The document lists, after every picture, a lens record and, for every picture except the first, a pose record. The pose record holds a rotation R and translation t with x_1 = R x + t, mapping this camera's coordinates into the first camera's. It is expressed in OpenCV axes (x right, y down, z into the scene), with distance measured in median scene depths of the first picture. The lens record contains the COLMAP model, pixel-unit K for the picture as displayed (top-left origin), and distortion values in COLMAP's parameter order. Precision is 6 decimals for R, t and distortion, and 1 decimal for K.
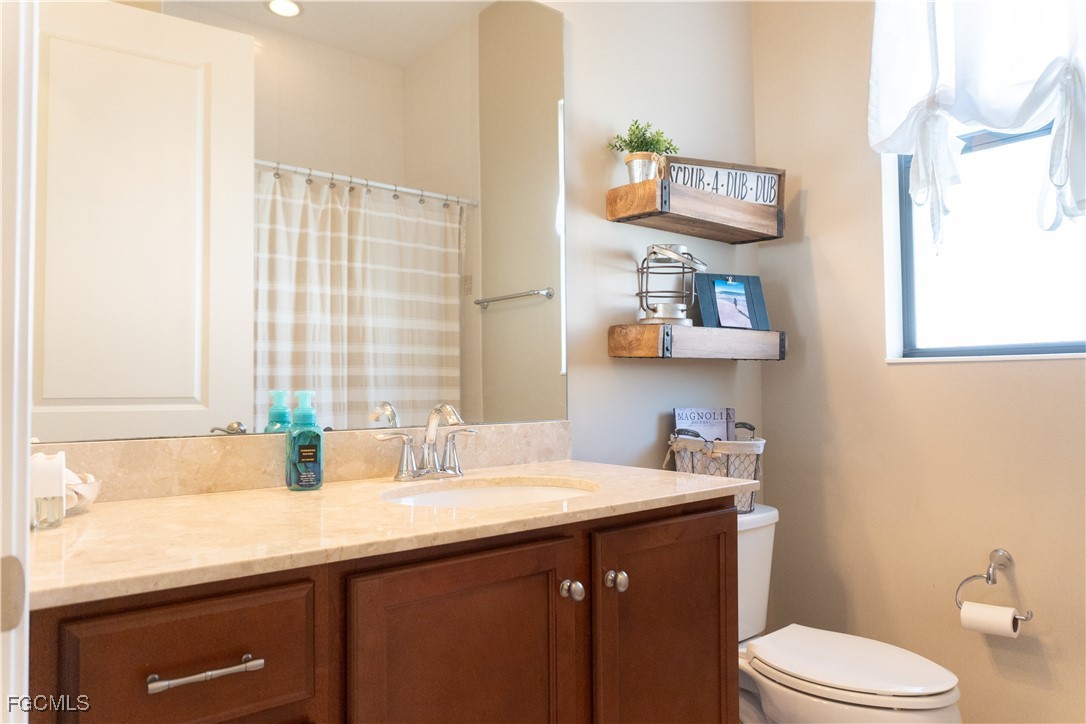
lens RADIAL K [[724.7, 0, 539.5], [0, 724.7, 361.5], [0, 0, 1]] dist [-0.011151, 0.000439]
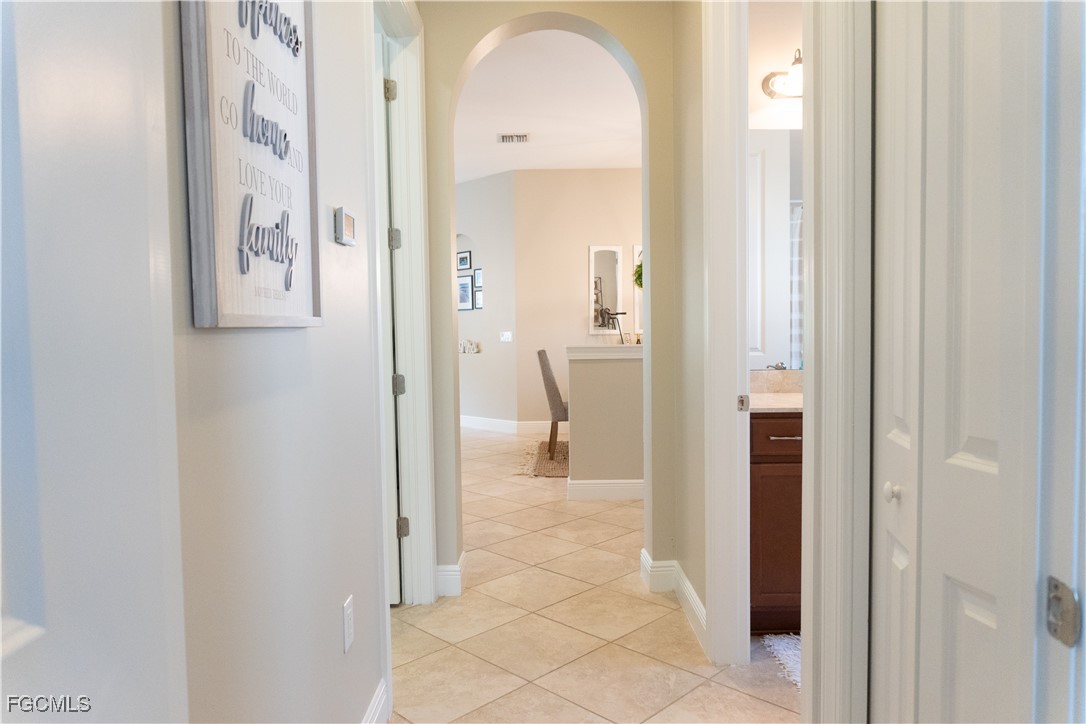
lens RADIAL K [[724.7, 0, 547.0], [0, 724.7, 360.2], [0, 0, 1]] dist [-0.011151, 0.000439]
pose [[0.773127, 0.025765, -0.633728, 0.301300], [0.028576, 0.996745, 0.075387, -0.083962], [0.633607, -0.076393, 0.769874, -0.843676]]
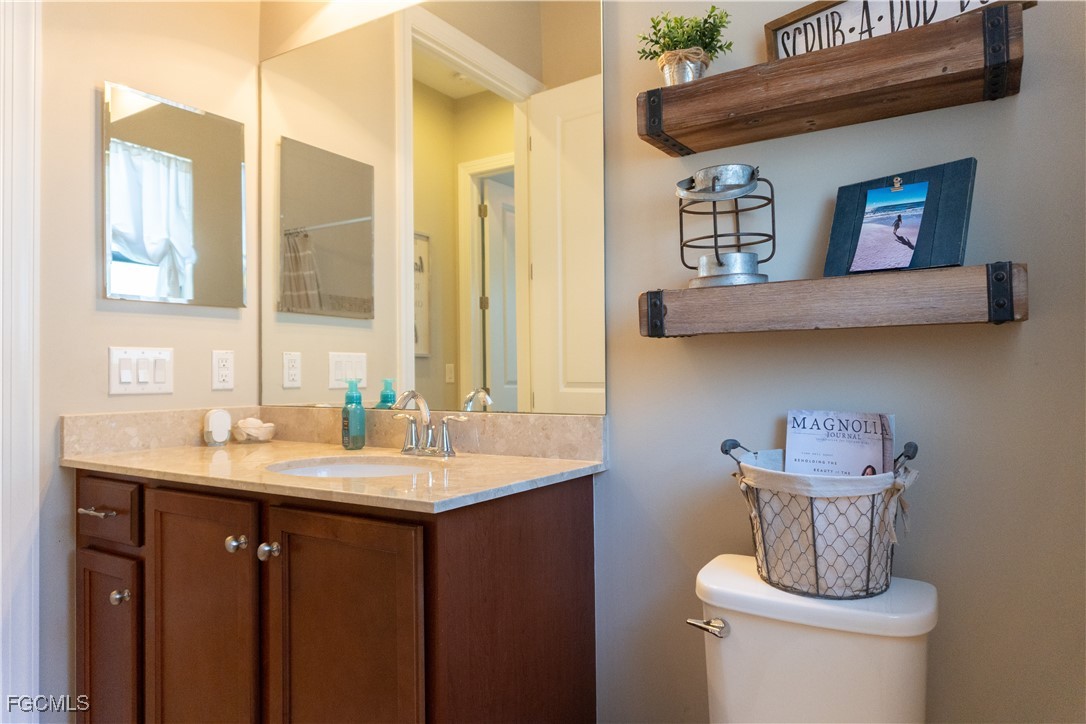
lens RADIAL K [[724.7, 0, 543.5], [0, 724.7, 363.9], [0, 0, 1]] dist [-0.011151, 0.000439]
pose [[0.313350, -0.008466, -0.949600, 0.708993], [0.038560, 0.999249, 0.003815, 0.012570], [0.948855, -0.037812, 0.313441, 0.573587]]
